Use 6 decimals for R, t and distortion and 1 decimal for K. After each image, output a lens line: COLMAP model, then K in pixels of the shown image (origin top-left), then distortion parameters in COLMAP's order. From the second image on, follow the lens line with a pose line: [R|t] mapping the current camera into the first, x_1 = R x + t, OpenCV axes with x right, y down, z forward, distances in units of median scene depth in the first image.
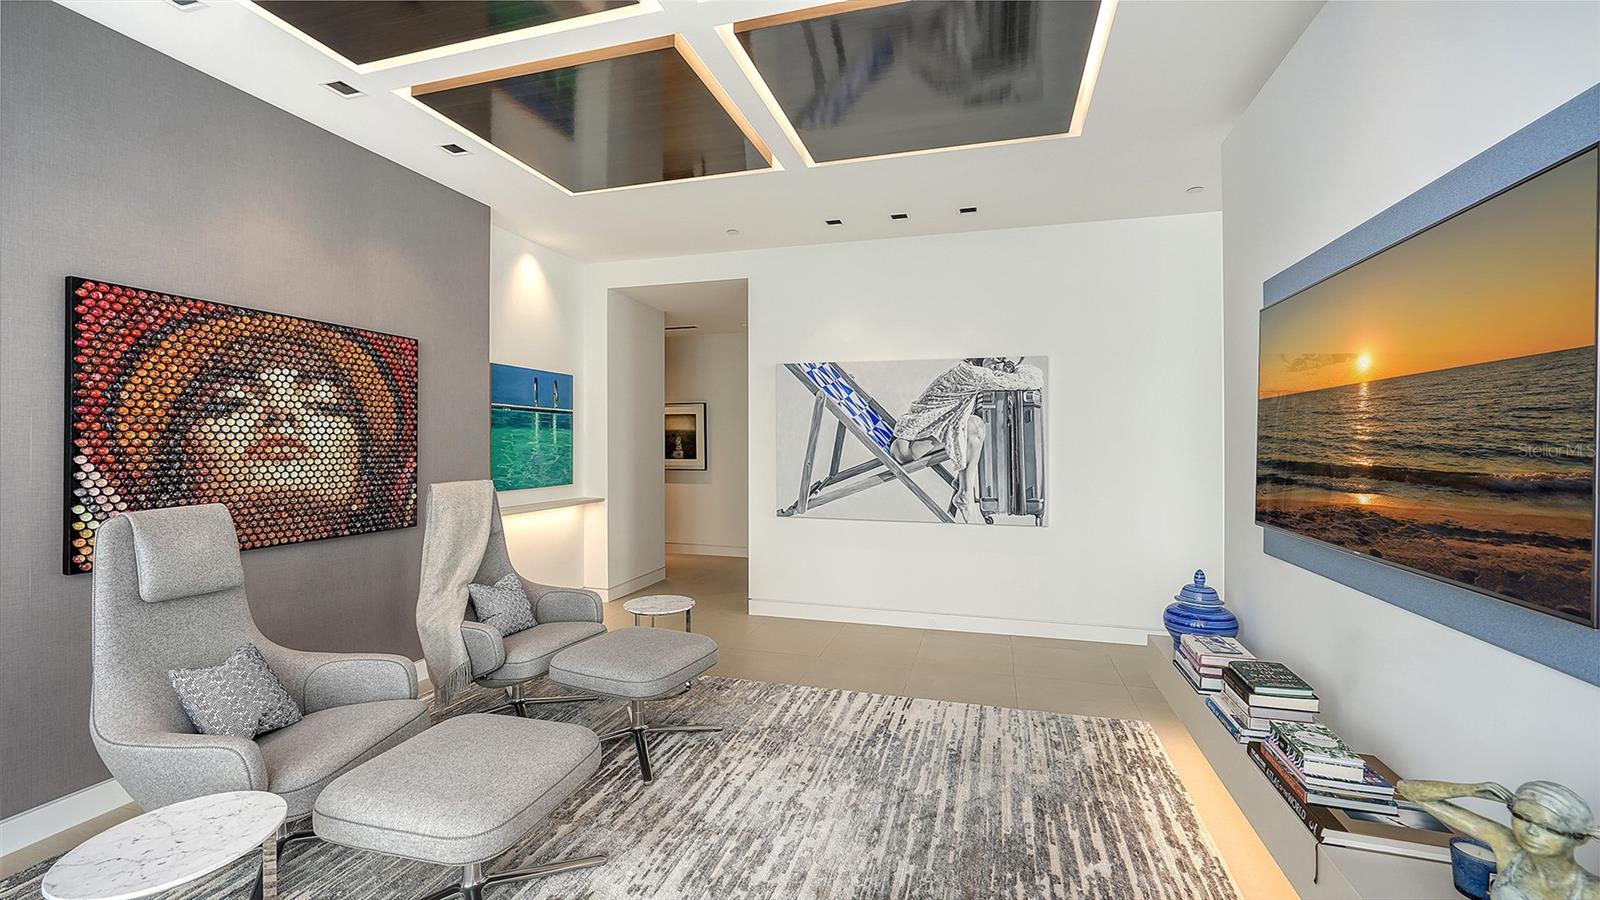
lens RADIAL K [[619.9, 0, 800.0], [0, 619.9, 450.0], [0, 0, 1]] dist [0.000076, 0.000057]
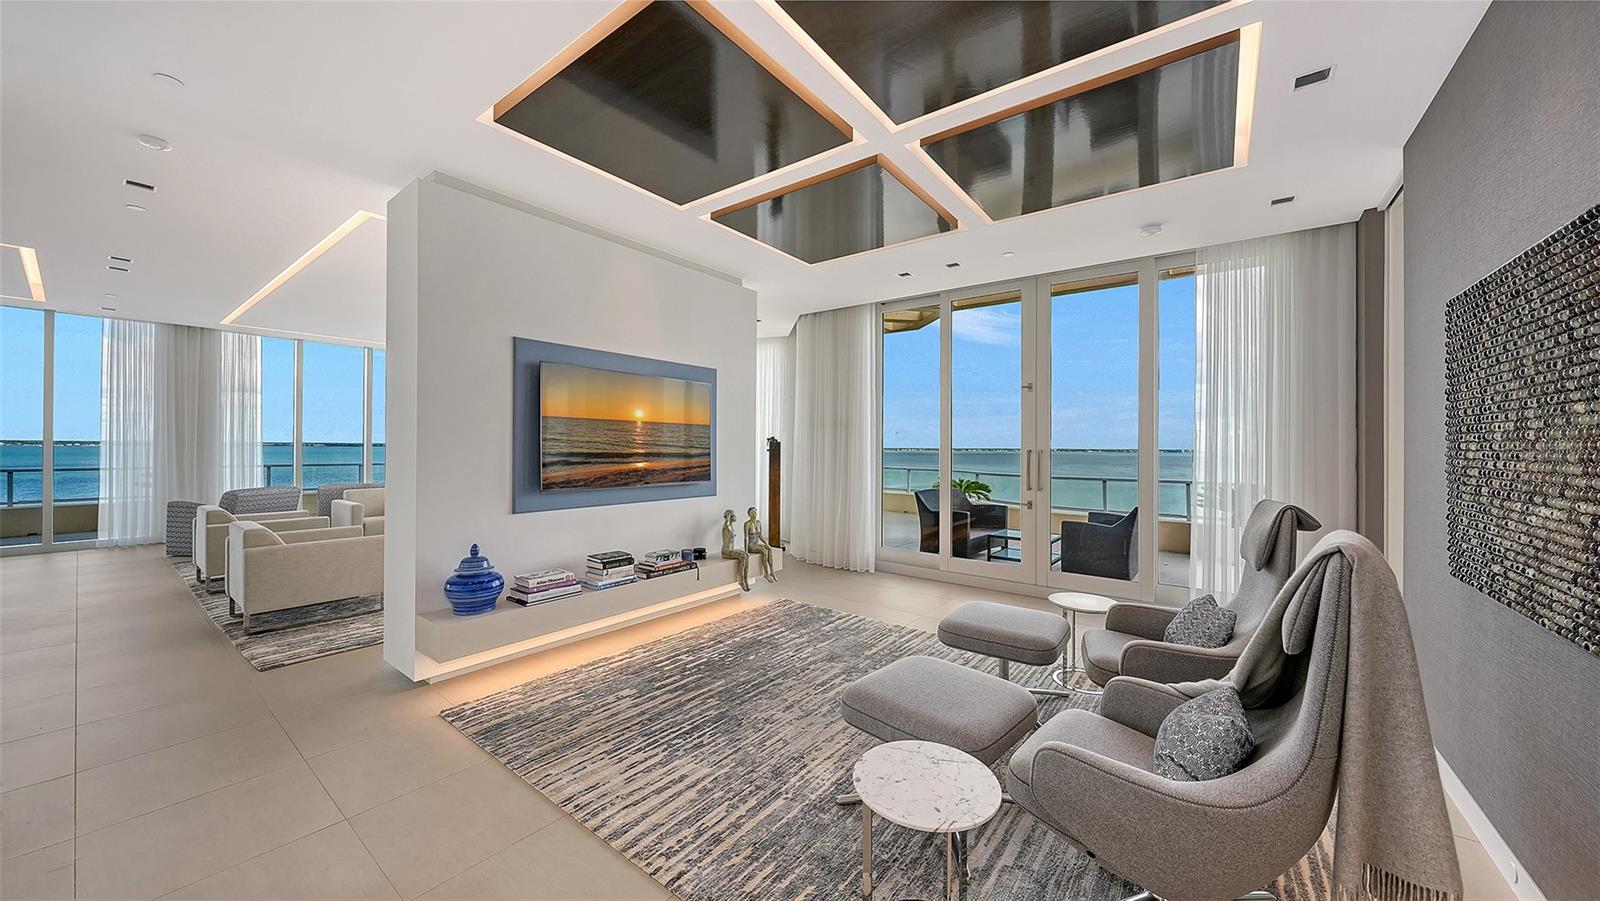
lens RADIAL K [[561.6, 0, 802.2], [0, 561.6, 441.0], [0, 0, 1]] dist [0.000053, 0.000001]
pose [[-0.934121, -0.008697, 0.356851, -0.602534], [-0.007625, 0.999961, 0.004411, -0.039495], [-0.356876, 0.001400, -0.934151, 2.995960]]
